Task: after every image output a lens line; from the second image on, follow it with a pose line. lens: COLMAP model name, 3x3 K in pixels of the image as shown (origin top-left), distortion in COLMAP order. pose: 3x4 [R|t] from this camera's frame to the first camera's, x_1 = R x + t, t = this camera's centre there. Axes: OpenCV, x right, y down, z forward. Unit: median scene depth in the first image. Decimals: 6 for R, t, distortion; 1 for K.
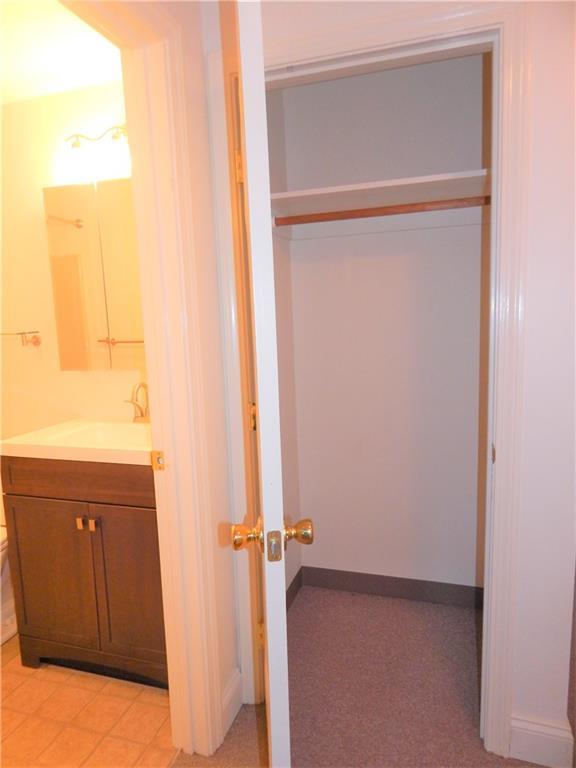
lens RADIAL K [[503.5, 0, 291.5], [0, 503.5, 392.5], [0, 0, 1]] dist [-0.004299, -0.002555]
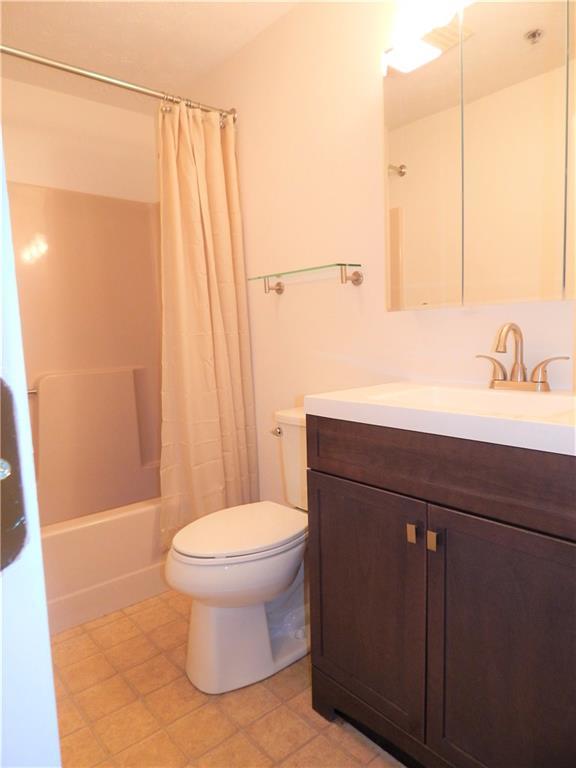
lens RADIAL K [[503.5, 0, 290.7], [0, 503.5, 382.6], [0, 0, 1]] dist [-0.004299, -0.002555]
pose [[0.848915, 0.057894, -0.525350, -0.218183], [-0.071033, 0.997462, -0.004860, 0.083024], [0.523735, 0.041443, 0.850872, 0.360989]]
